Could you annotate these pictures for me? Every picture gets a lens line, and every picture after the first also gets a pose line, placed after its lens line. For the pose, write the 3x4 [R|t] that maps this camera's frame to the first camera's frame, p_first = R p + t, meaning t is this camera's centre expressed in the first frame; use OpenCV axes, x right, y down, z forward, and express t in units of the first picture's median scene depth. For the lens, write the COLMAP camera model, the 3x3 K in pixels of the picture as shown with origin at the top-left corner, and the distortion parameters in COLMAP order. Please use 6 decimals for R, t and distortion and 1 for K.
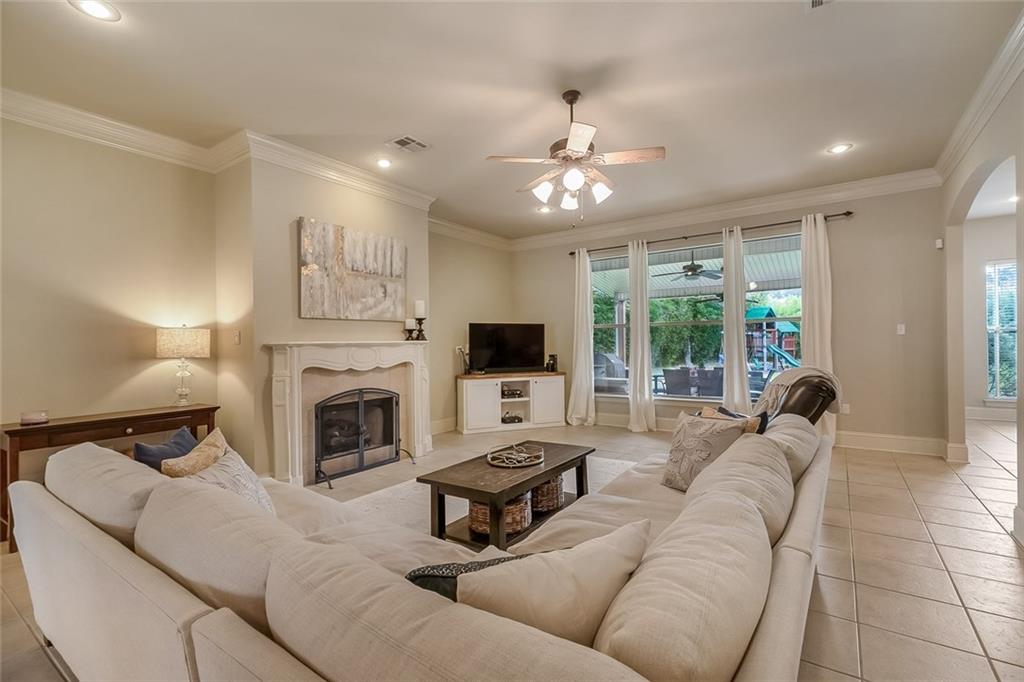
lens RADIAL K [[472.8, 0, 522.7], [0, 472.8, 340.4], [0, 0, 1]] dist [-0.000243, 0.000865]
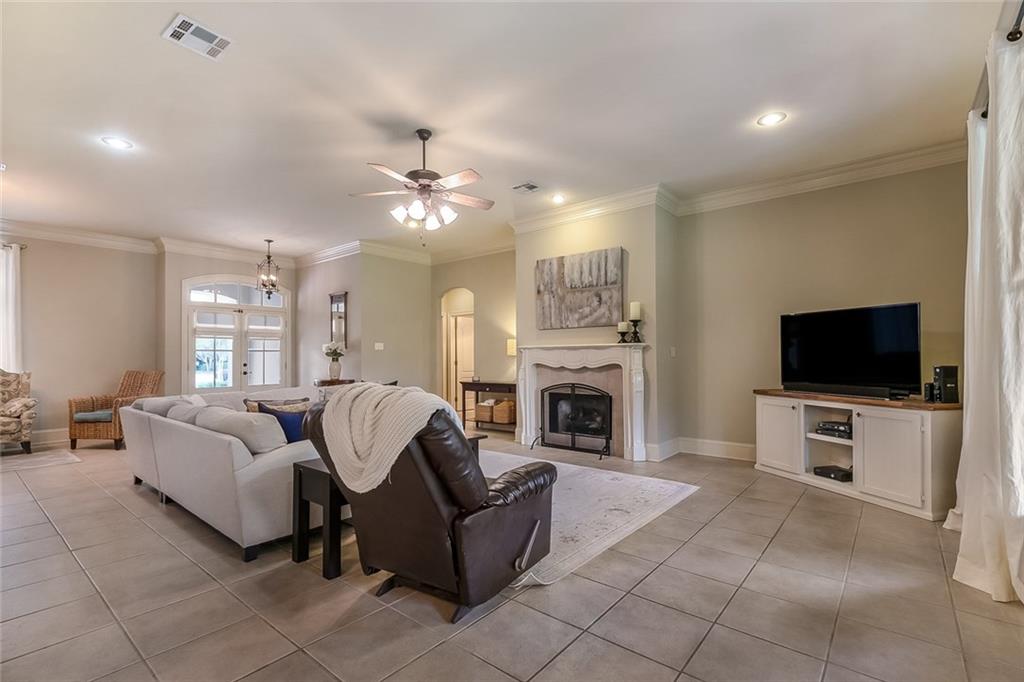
lens RADIAL K [[472.8, 0, 509.8], [0, 472.8, 349.0], [0, 0, 1]] dist [-0.000243, 0.000865]
pose [[-0.119417, -0.007129, -0.992819, 0.840289], [0.008382, 0.999931, -0.008188, 0.019963], [0.992809, -0.009300, -0.119349, 0.920014]]
